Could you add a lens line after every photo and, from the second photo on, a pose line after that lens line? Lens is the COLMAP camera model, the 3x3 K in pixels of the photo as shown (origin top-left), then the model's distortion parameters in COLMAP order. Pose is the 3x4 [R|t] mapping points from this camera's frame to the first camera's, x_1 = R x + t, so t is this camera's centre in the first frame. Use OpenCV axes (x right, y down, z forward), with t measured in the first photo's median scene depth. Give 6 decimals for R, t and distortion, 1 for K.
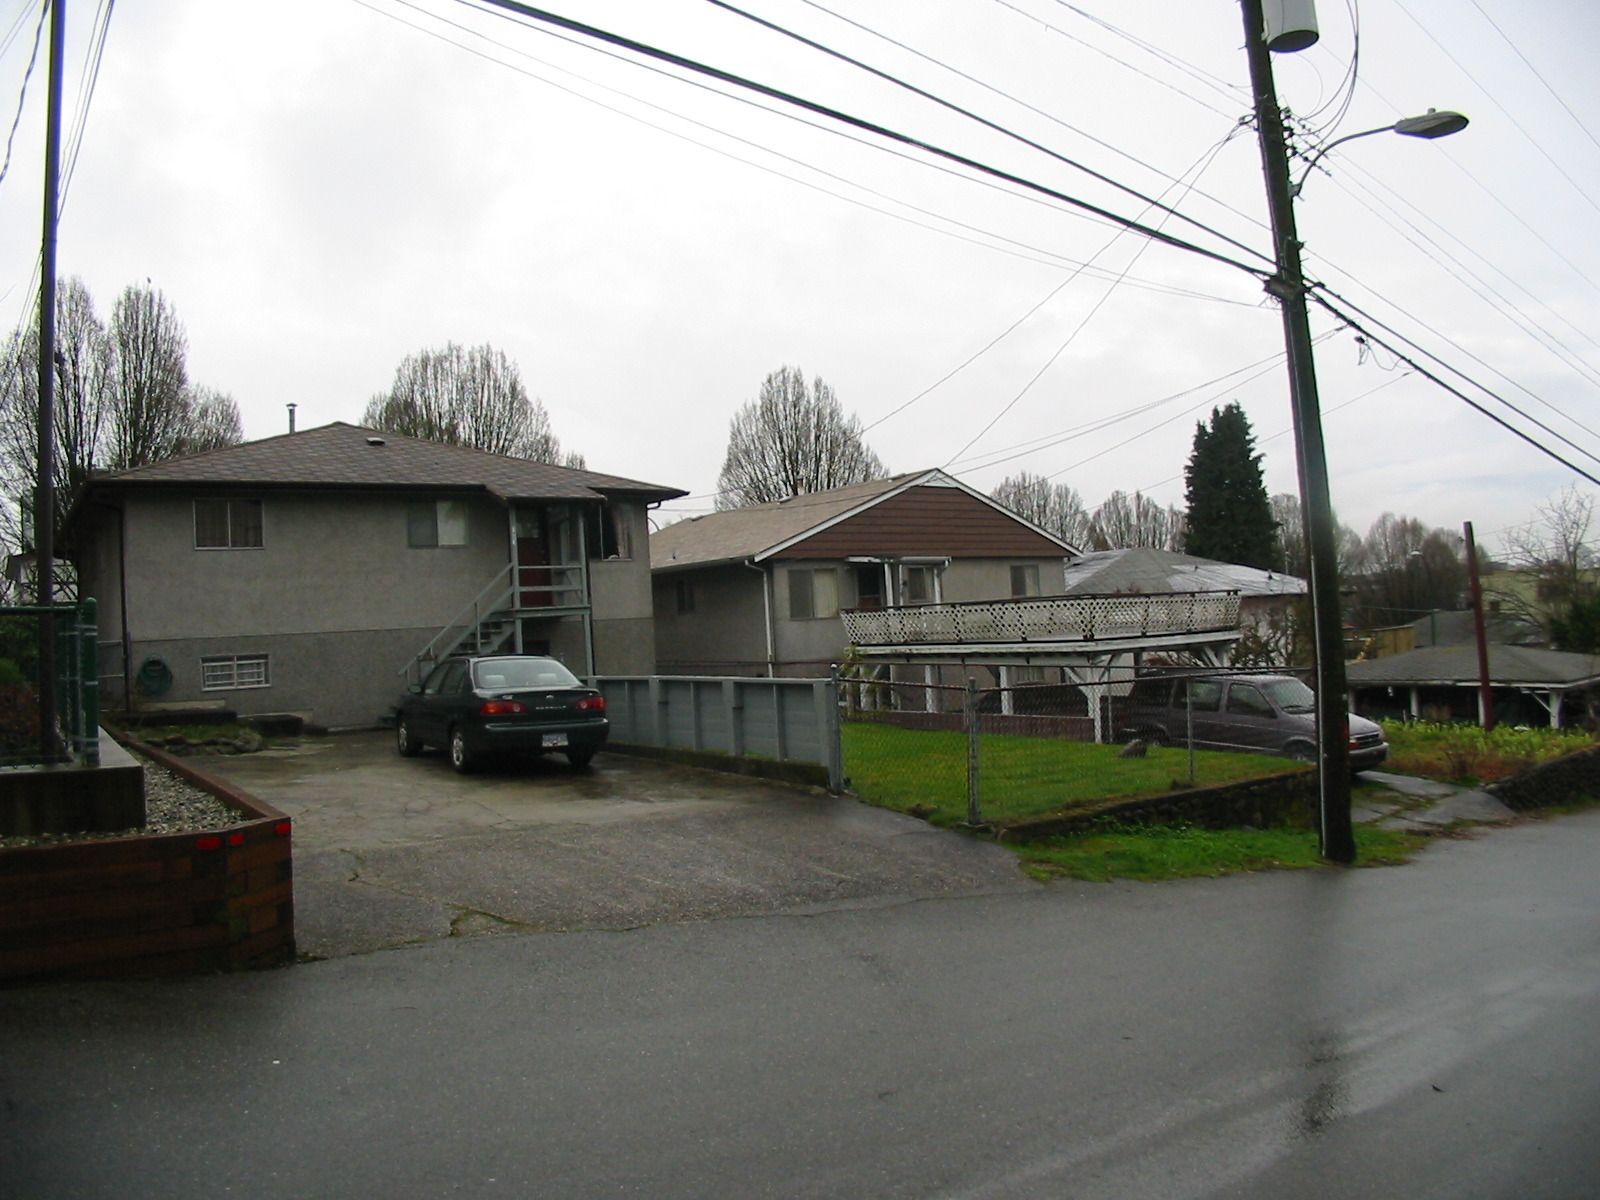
lens RADIAL K [[1148.0, 0, 800.0], [0, 1148.0, 600.0], [0, 0, 1]] dist [-0.195725, 0.099848]
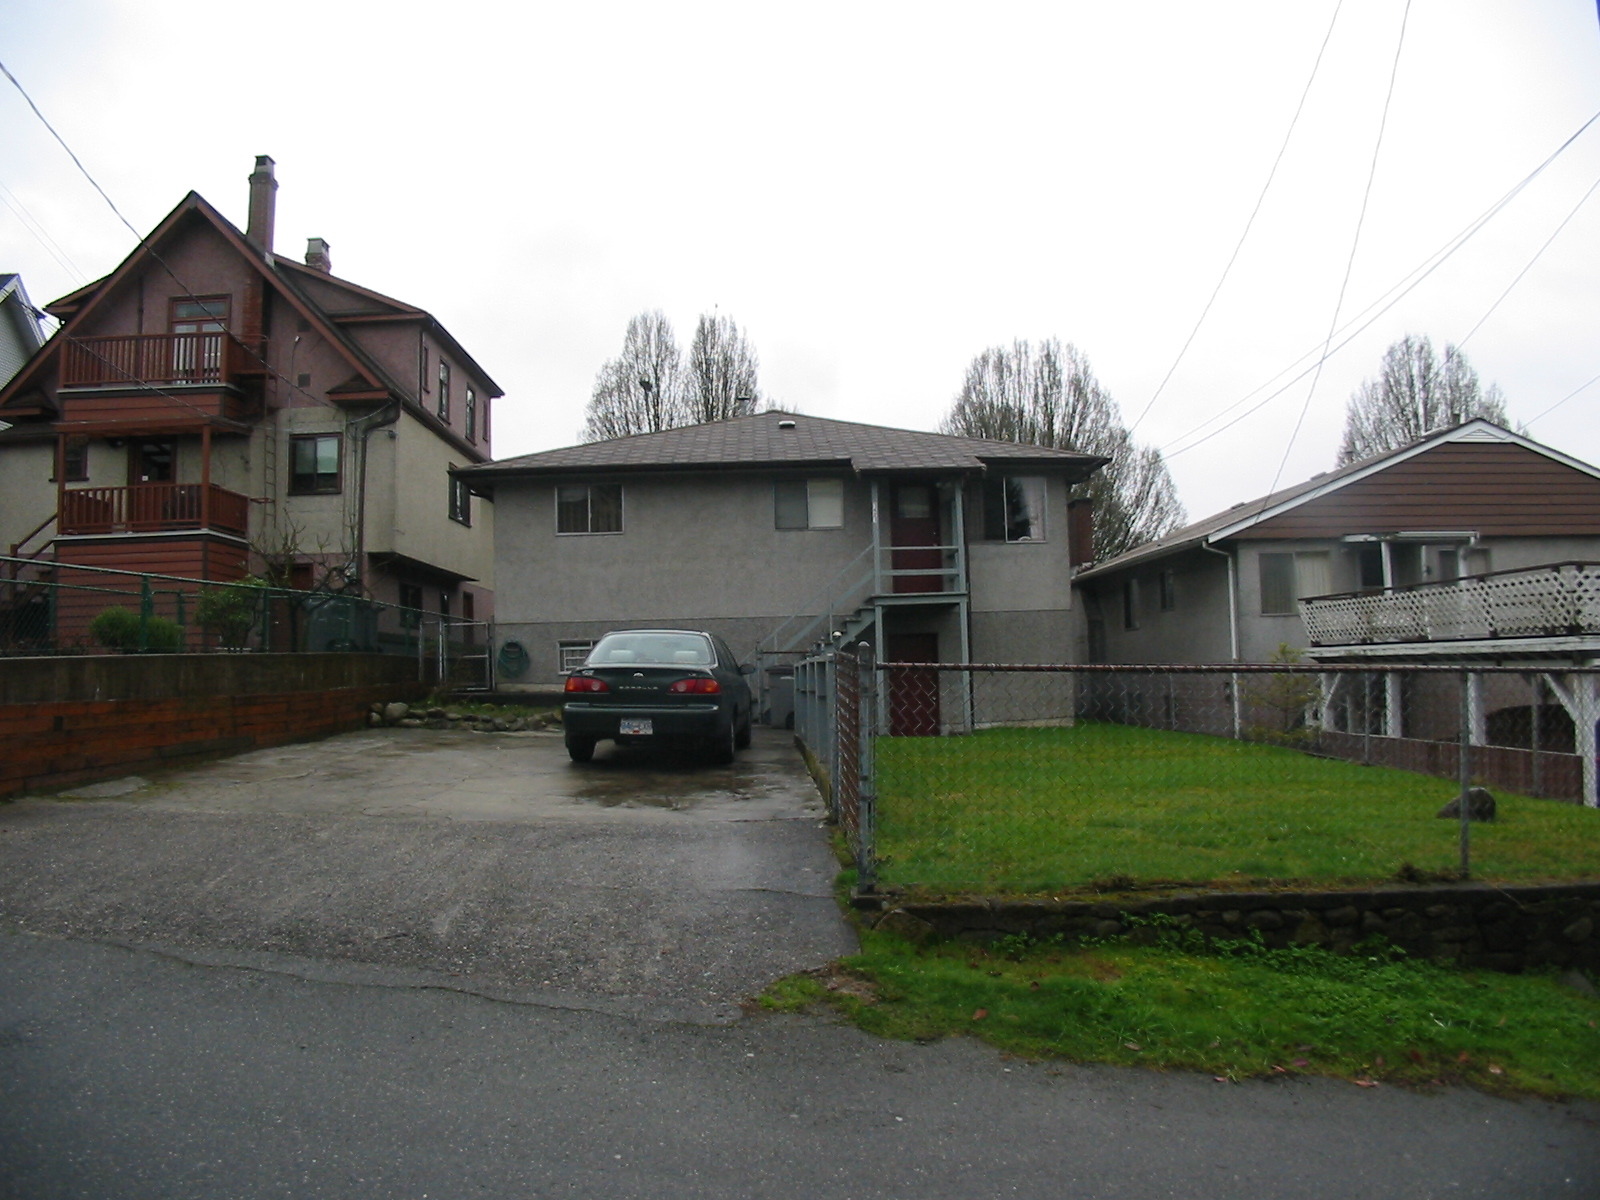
lens RADIAL K [[1148.0, 0, 800.0], [0, 1148.0, 600.0], [0, 0, 1]] dist [-0.195725, 0.099848]
pose [[0.822141, -0.002869, -0.569277, 0.205619], [-0.006860, 0.999865, -0.014946, 0.024736], [0.569243, 0.016193, 0.822010, 0.222114]]
